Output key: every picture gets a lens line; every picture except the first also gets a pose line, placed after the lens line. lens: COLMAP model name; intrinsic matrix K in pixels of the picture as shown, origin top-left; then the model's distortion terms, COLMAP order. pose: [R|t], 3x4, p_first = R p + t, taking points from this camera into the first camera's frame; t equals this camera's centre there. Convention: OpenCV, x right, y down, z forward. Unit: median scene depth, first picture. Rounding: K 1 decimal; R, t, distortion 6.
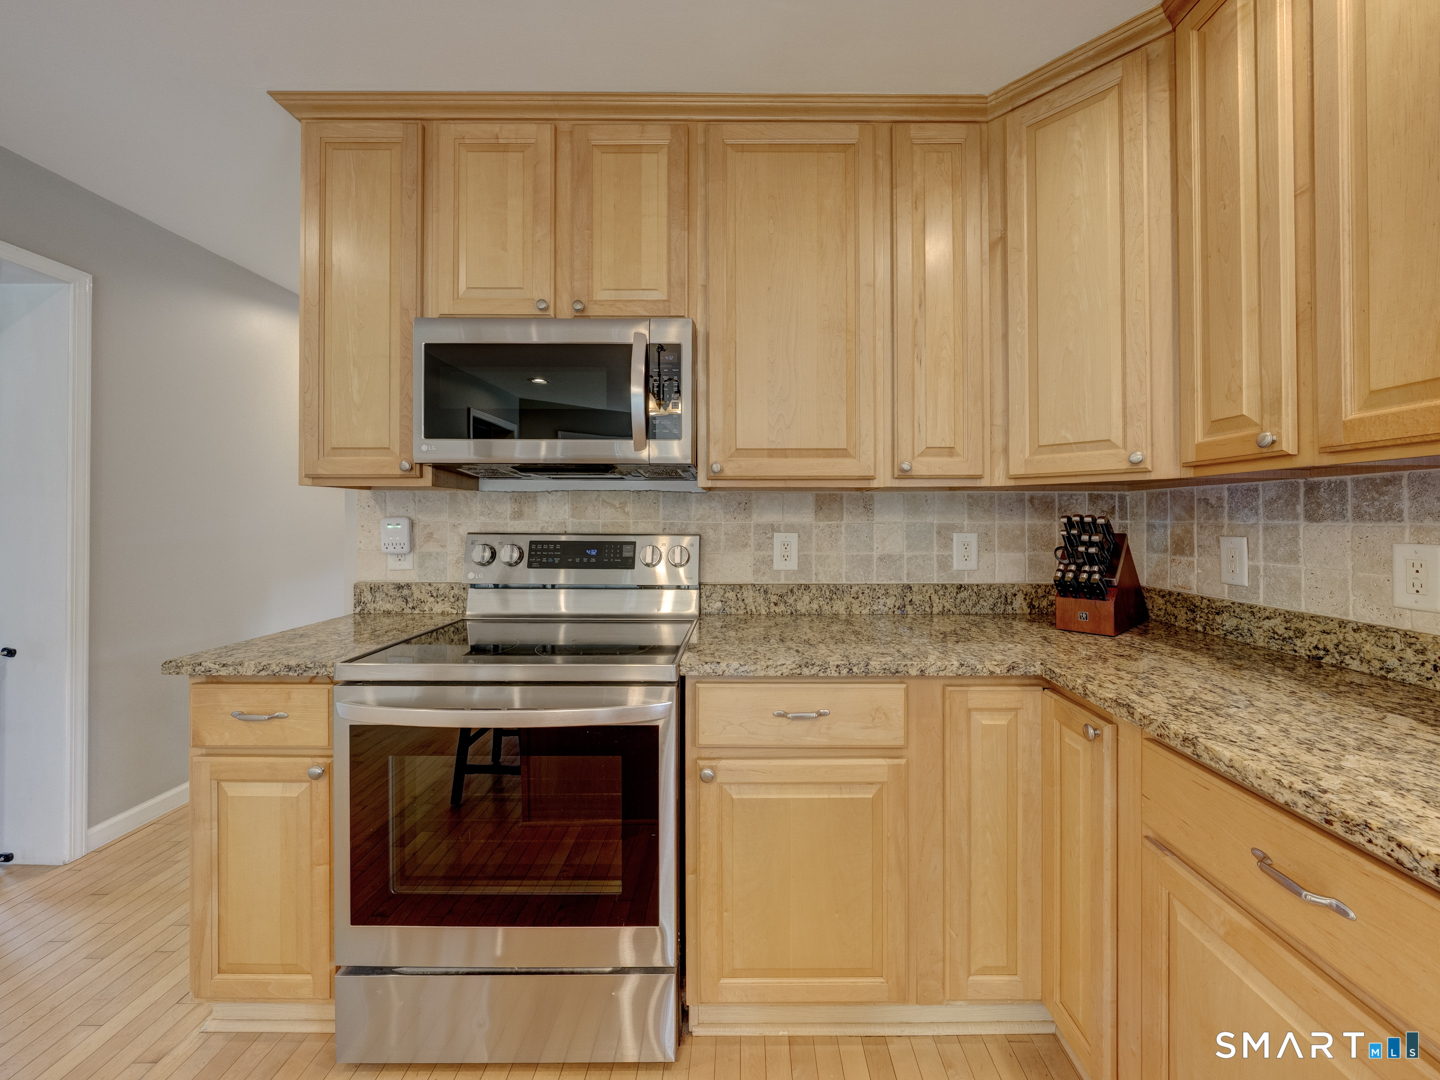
lens RADIAL K [[562.5, 0, 740.8], [0, 562.5, 517.4], [0, 0, 1]] dist [-0.001127, -0.000155]
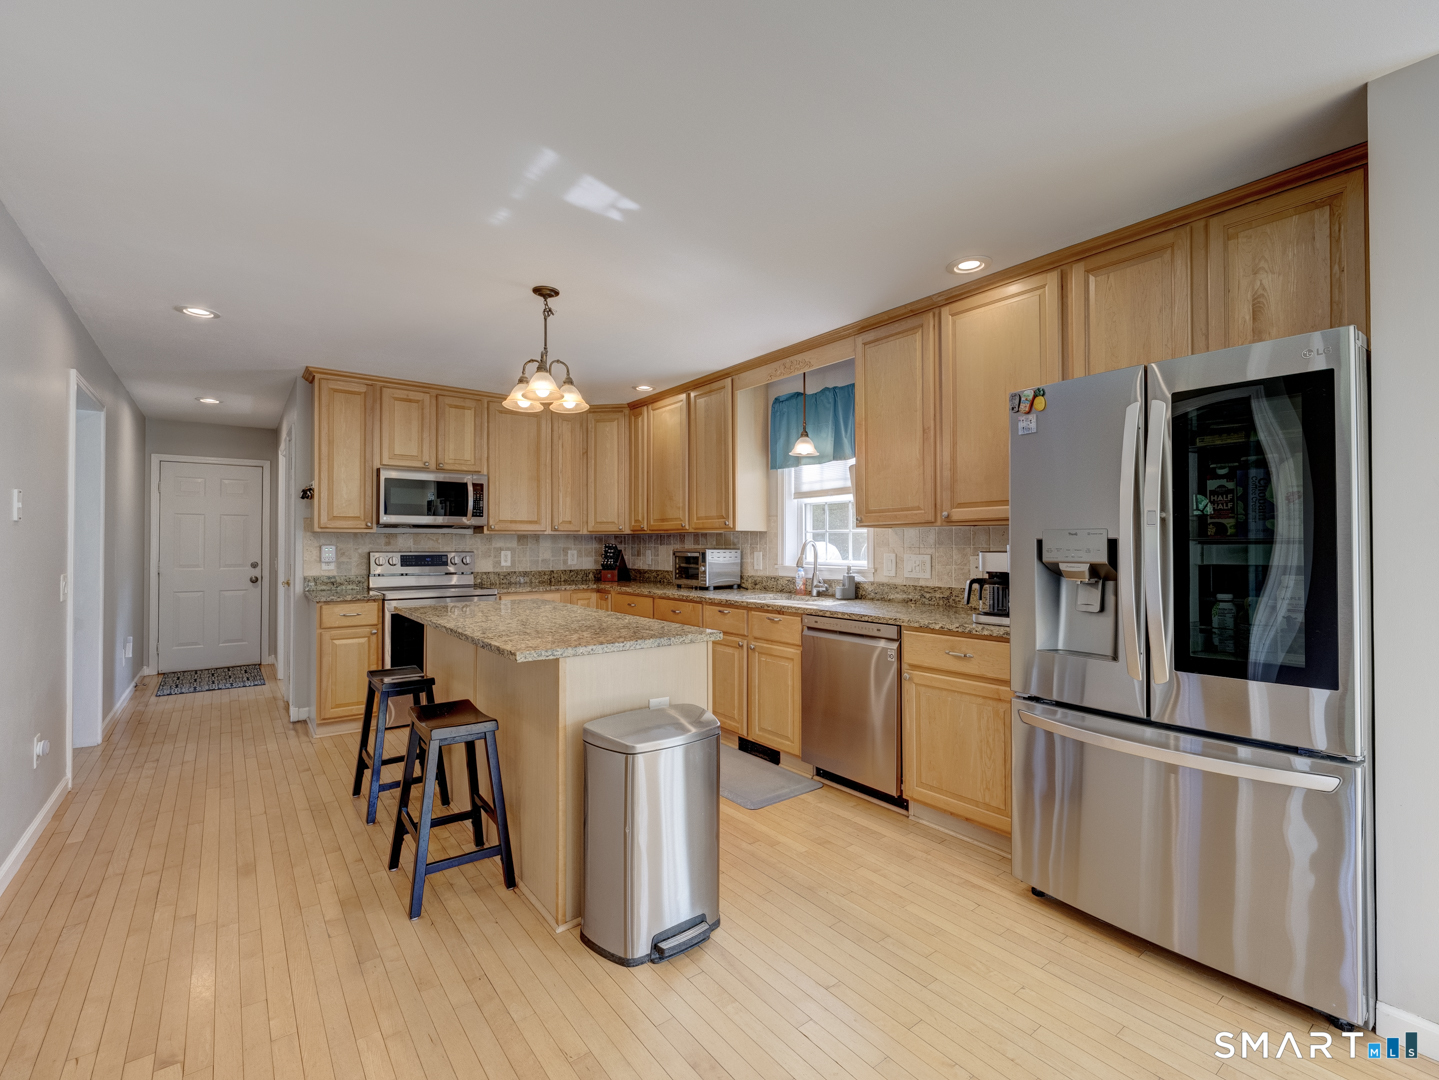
lens RADIAL K [[642.7, 0, 719.5], [0, 642.7, 540.0], [0, 0, 1]] dist [-0.022799, 0.001062]
pose [[0.789134, 0.002028, 0.614217, -1.094957], [0.000205, 0.999994, -0.003565, -0.012117], [-0.614221, 0.002940, 0.789129, -2.176421]]
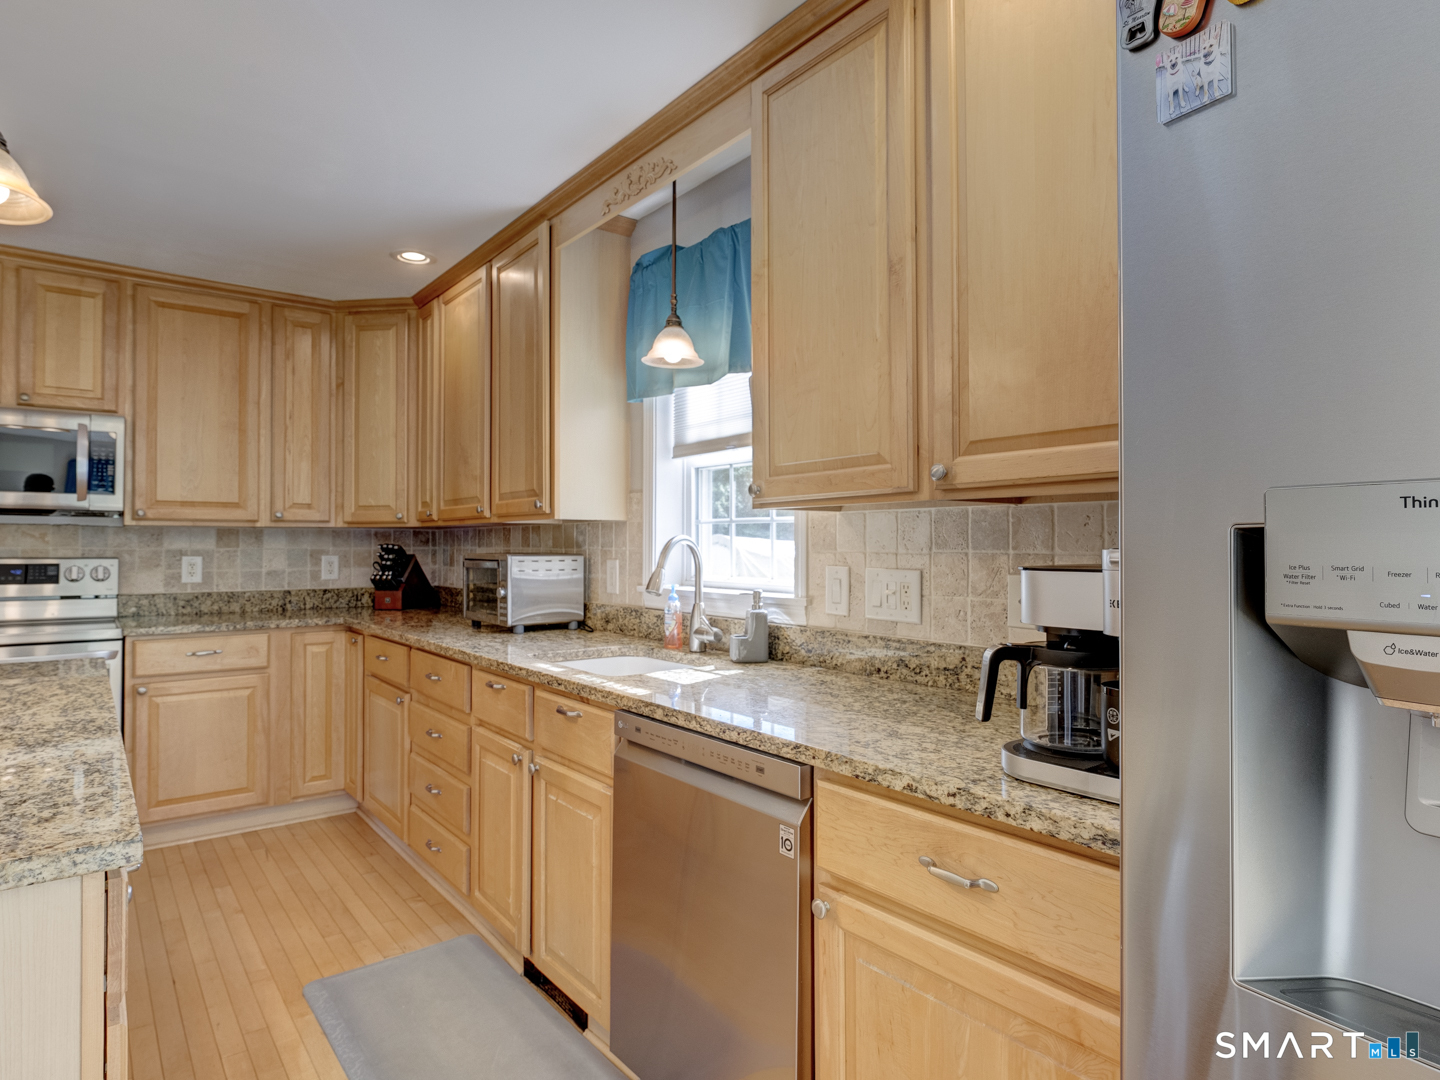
lens RADIAL K [[819.8, 0, 710.8], [0, 819.8, 532.8], [0, 0, 1]] dist [-0.002234, -0.000992]
pose [[0.790041, 0.009618, 0.612979, -0.179413], [-0.002189, 0.999915, -0.012868, -0.009006], [-0.613051, 0.008825, 0.789994, -1.673270]]
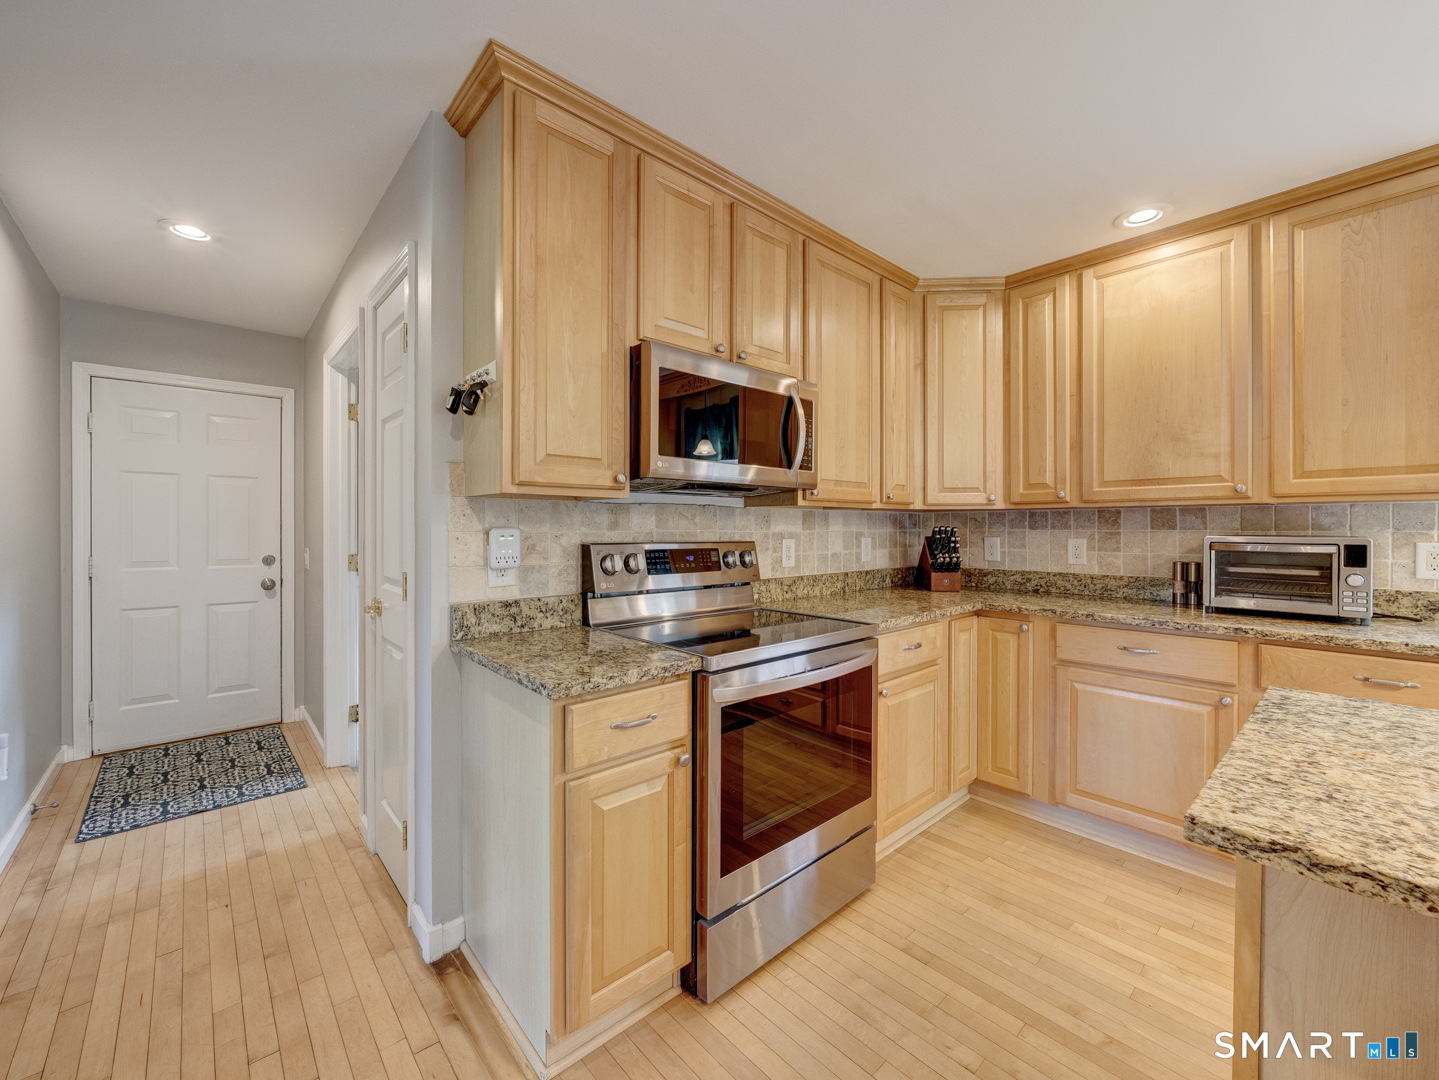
lens RADIAL K [[584.3, 0, 725.0], [0, 584.3, 532.5], [0, 0, 1]] dist [-0.000680, -0.000206]
pose [[0.741891, -0.006717, 0.670487, -1.160506], [-0.000479, 0.999944, 0.010548, -0.003805], [-0.670521, -0.008147, 0.741846, 0.078397]]
